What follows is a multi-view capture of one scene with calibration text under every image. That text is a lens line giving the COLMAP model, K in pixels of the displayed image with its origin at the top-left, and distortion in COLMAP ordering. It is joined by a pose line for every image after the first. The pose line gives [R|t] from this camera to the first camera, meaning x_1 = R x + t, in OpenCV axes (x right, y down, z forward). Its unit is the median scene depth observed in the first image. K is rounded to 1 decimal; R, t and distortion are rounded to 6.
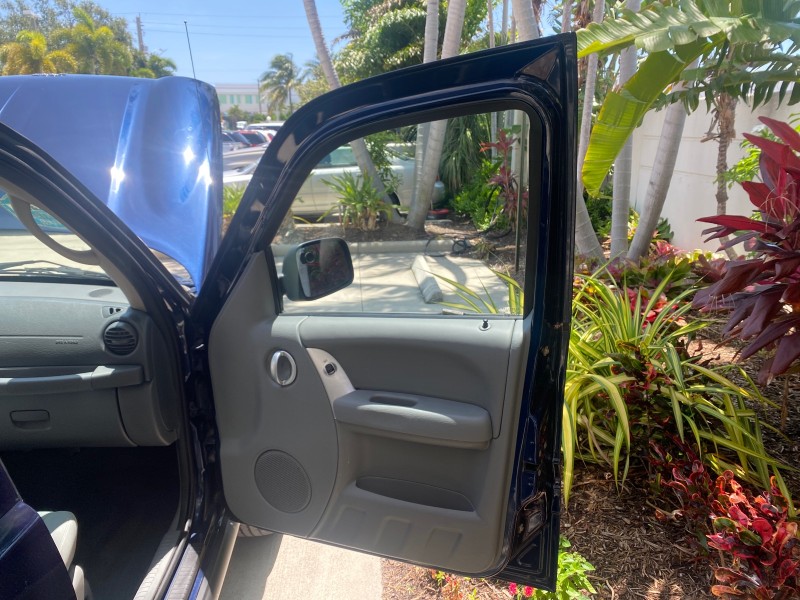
lens RADIAL K [[621.9, 0, 395.5], [0, 621.9, 295.4], [0, 0, 1]] dist [0.008284, -0.004714]
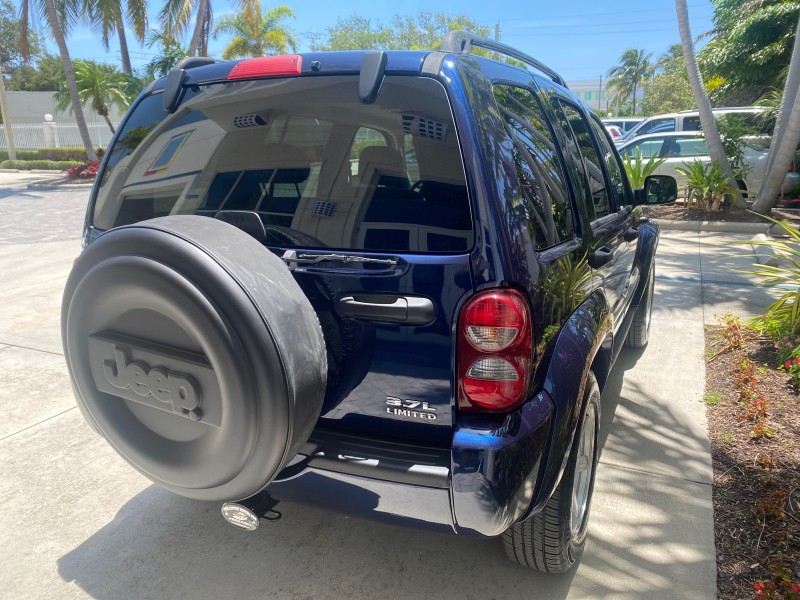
lens RADIAL K [[615.3, 0, 391.9], [0, 615.3, 296.9], [0, 0, 1]] dist [0.044020, -0.060656]
pose [[0.871726, 0.125249, -0.473716, 0.002073], [-0.121439, 0.991842, 0.038769, 0.046879], [0.474707, 0.023731, 0.879824, -0.161728]]
